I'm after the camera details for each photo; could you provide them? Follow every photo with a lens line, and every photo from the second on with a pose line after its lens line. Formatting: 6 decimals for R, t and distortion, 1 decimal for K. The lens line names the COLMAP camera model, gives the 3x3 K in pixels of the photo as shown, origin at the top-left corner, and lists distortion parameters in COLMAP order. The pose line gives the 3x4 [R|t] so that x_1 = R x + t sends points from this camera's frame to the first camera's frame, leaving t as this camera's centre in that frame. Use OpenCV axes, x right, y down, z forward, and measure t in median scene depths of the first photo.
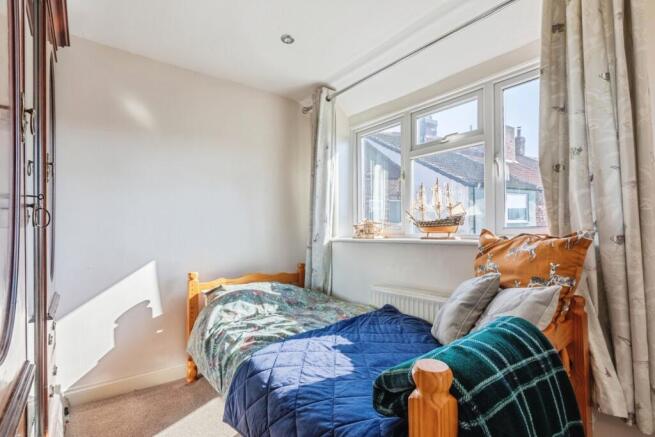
lens RADIAL K [[304.9, 0, 328.6], [0, 304.9, 223.0], [0, 0, 1]] dist [-0.005110, 0.000468]
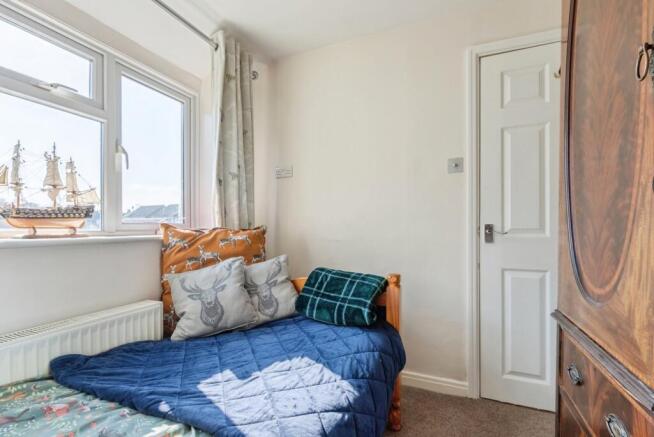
lens RADIAL K [[304.4, 0, 332.1], [0, 304.4, 232.0], [0, 0, 1]] dist [-0.005110, 0.000468]
pose [[-0.481777, 0.001562, 0.876292, -0.533104], [-0.012953, 0.999876, -0.008904, 0.041632], [-0.876198, -0.015641, -0.481698, 0.857276]]
